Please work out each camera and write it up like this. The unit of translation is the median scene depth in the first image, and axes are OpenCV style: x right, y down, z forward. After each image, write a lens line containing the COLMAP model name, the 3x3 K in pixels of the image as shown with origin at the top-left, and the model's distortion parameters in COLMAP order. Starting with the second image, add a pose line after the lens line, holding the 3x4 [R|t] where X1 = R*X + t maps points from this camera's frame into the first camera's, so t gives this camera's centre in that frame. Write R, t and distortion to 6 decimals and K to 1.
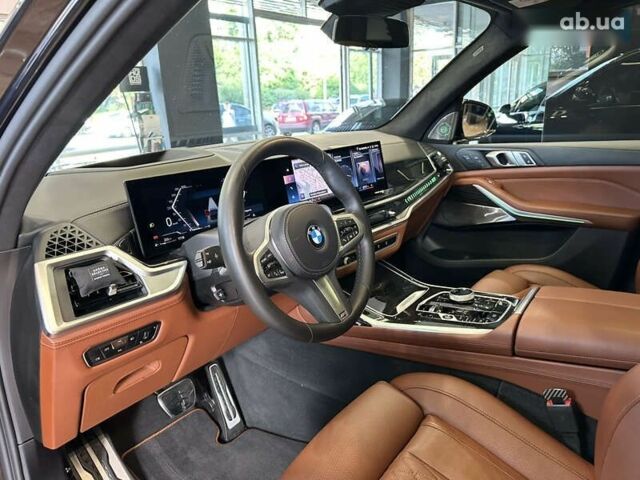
lens RADIAL K [[475.9, 0, 320.0], [0, 475.9, 240.0], [0, 0, 1]] dist [0.030088, -0.004535]
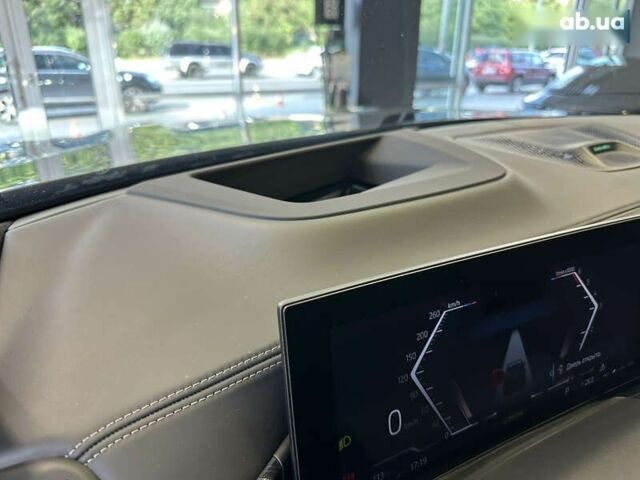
lens RADIAL K [[482.9, 0, 320.0], [0, 482.9, 240.0], [0, 0, 1]] dist [-0.029180, -0.001310]
pose [[0.932647, 0.187765, -0.308082, -0.053318], [-0.155518, 0.979724, 0.126313, -0.034430], [0.325552, -0.069893, 0.942937, 0.129312]]
